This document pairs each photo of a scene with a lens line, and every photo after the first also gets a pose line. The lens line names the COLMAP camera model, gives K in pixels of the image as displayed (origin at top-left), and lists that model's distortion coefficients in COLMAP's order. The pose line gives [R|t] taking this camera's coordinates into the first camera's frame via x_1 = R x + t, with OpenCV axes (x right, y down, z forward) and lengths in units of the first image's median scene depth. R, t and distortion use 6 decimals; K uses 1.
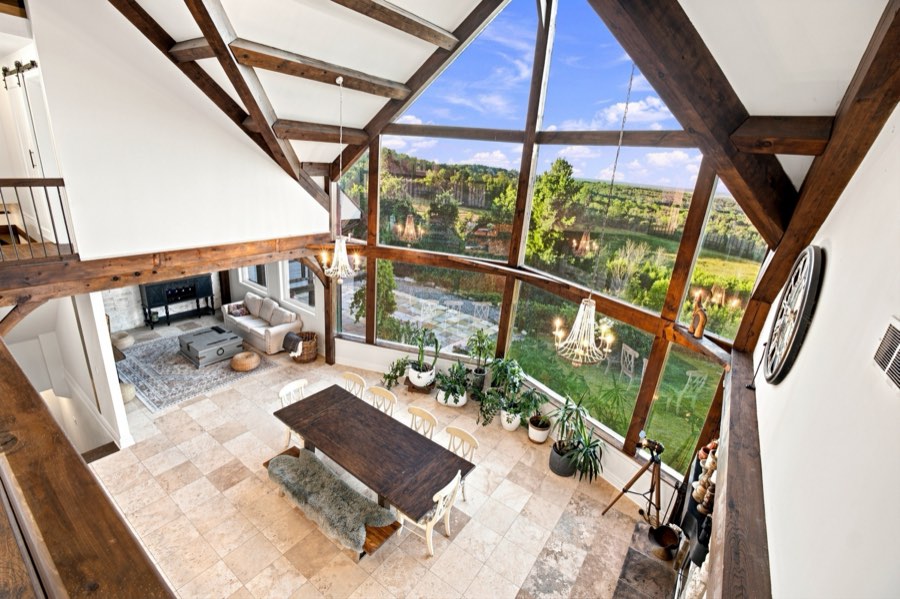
lens RADIAL K [[398.5, 0, 447.4], [0, 398.5, 304.1], [0, 0, 1]] dist [-0.017801, -0.000159]
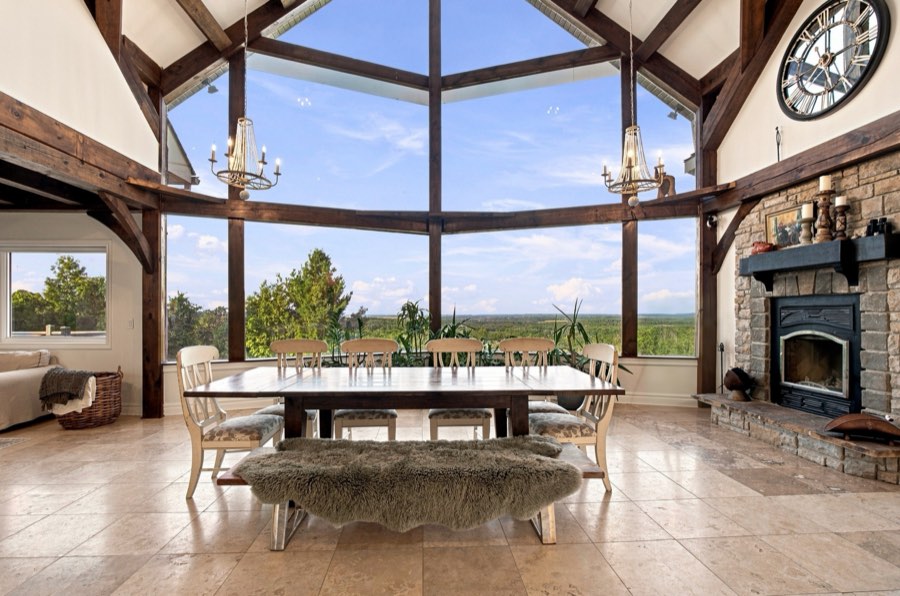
lens RADIAL K [[412.9, 0, 440.0], [0, 412.9, 312.9], [0, 0, 1]] dist [-0.014769, 0.000014]
pose [[0.775305, -0.084453, 0.625915, -0.431671], [0.273202, 0.938350, -0.211800, 0.308119], [-0.569441, 0.335211, 0.750580, 0.409281]]
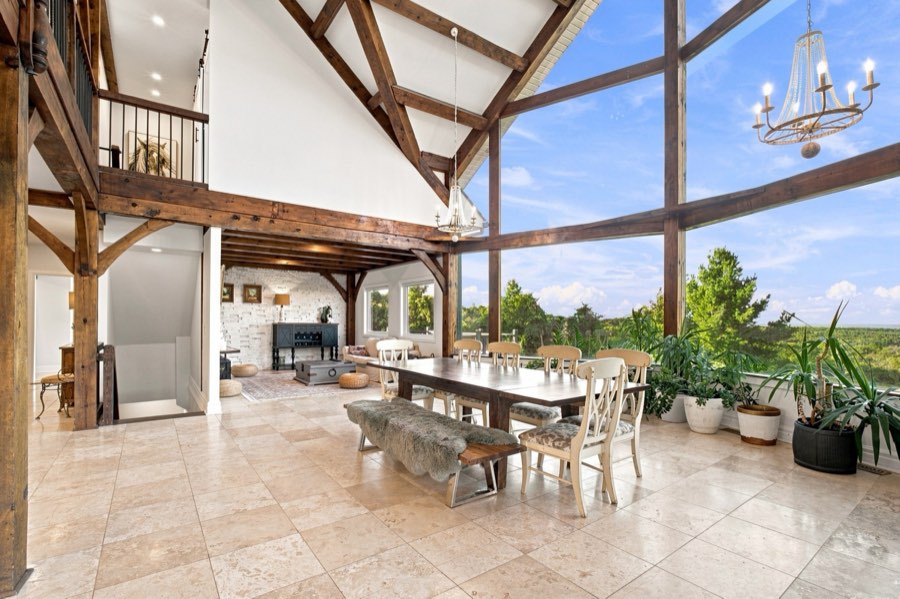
lens RADIAL K [[416.9, 0, 453.3], [0, 416.9, 321.8], [0, 0, 1]] dist [0.004815, 0.000729]
pose [[0.950085, -0.081159, -0.301249, -0.010523], [-0.027990, 0.939507, -0.341384, 0.407641], [0.310732, 0.332776, 0.890340, 0.236309]]
